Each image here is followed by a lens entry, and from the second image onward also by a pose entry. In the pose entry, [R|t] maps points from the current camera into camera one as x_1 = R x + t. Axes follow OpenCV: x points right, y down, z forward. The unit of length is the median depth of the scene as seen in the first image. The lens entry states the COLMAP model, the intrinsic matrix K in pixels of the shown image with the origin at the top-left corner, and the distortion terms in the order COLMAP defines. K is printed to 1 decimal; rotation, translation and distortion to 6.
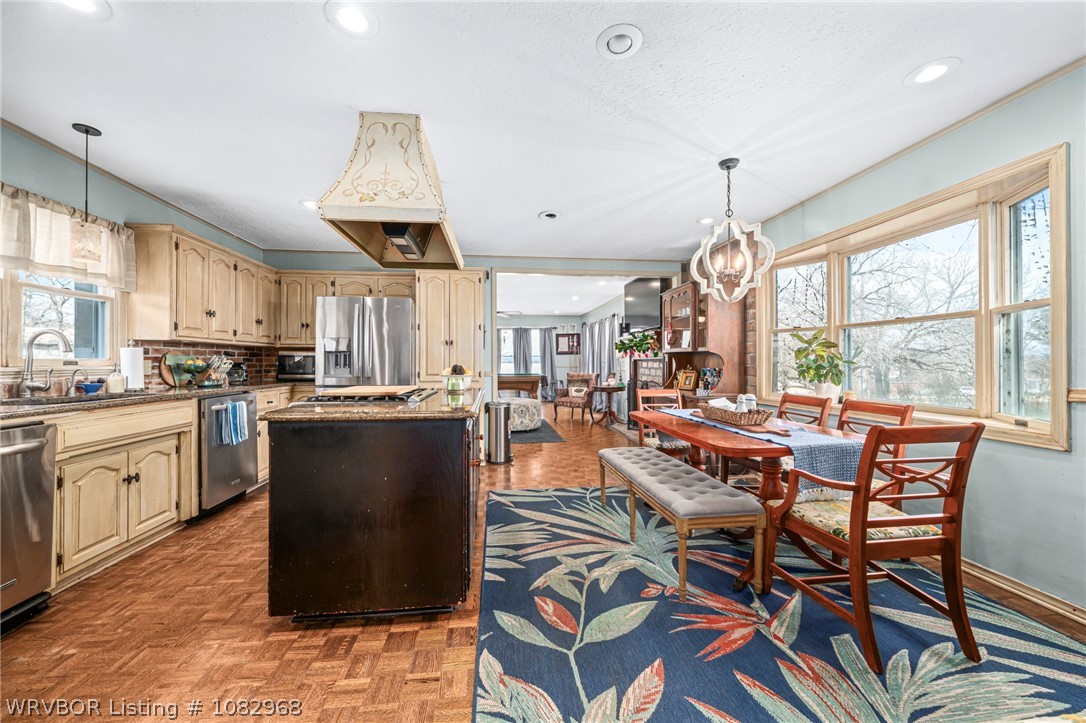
lens RADIAL K [[401.5, 0, 542.4], [0, 401.5, 361.3], [0, 0, 1]] dist [-0.006150, -0.000188]
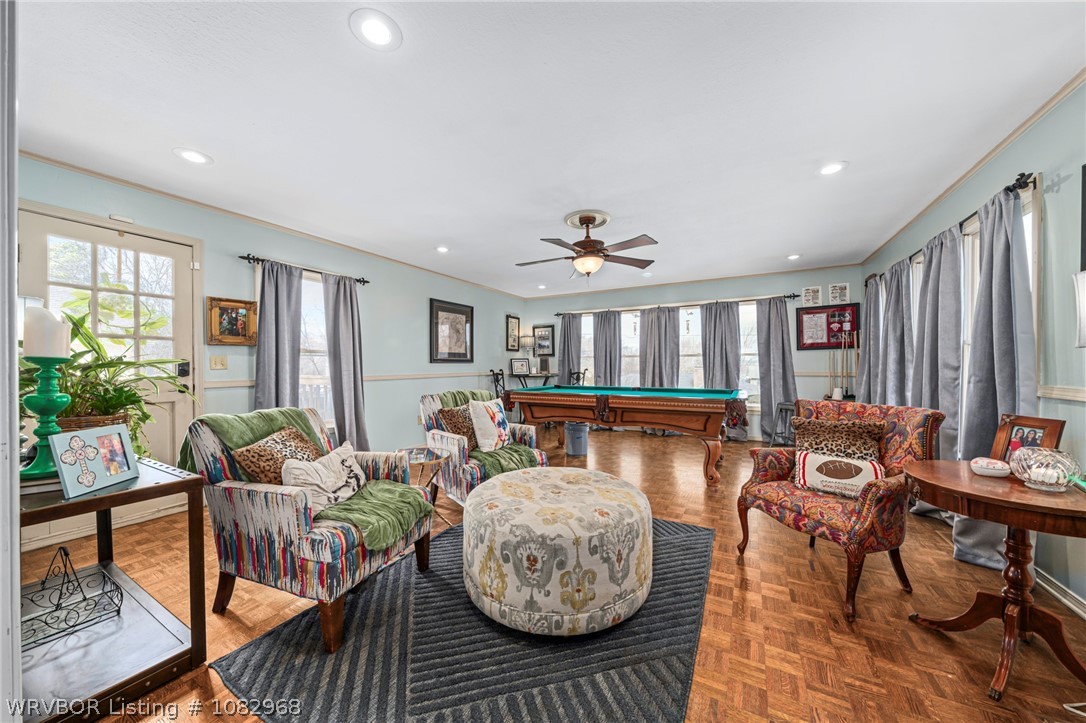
lens RADIAL K [[371.9, 0, 536.6], [0, 371.9, 368.8], [0, 0, 1]] dist [-0.007890, 0.000006]
pose [[0.802575, 0.007359, -0.596505, 0.050061], [0.001576, 0.999894, 0.014456, -0.000673], [0.596549, -0.012543, 0.802479, 0.442960]]
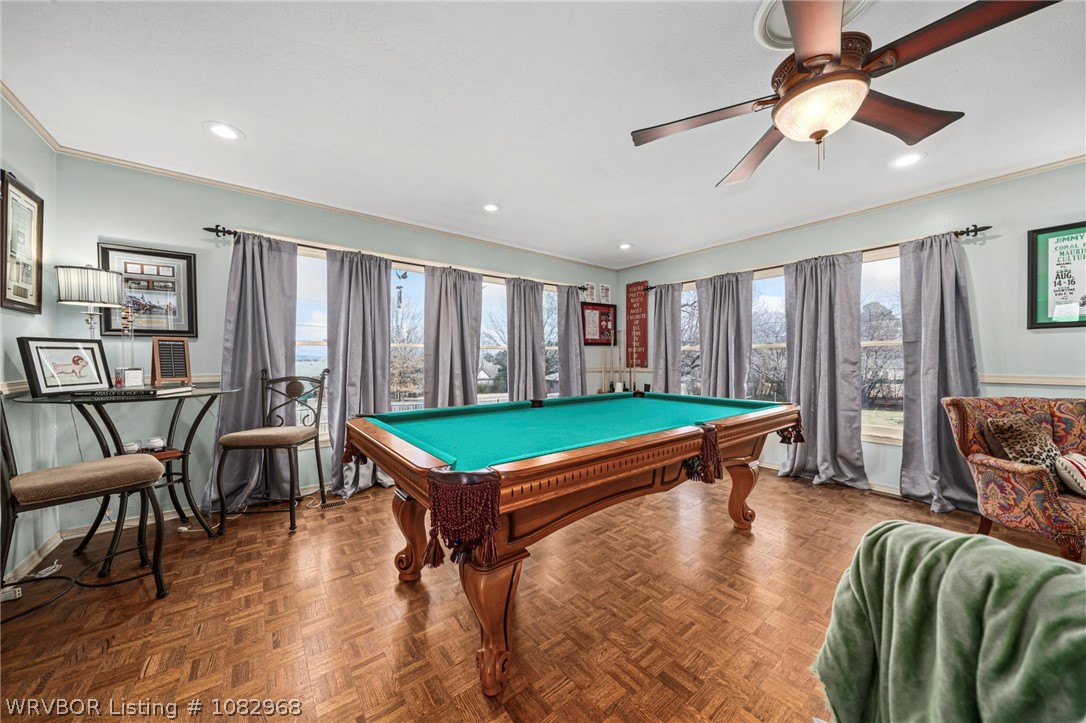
lens RADIAL K [[371.9, 0, 542.9], [0, 371.9, 364.4], [0, 0, 1]] dist [-0.007890, 0.000006]
pose [[0.857841, -0.003269, 0.513905, -0.235766], [-0.002953, 0.999932, 0.011290, 0.001133], [-0.513907, -0.011203, 0.857773, 0.650316]]
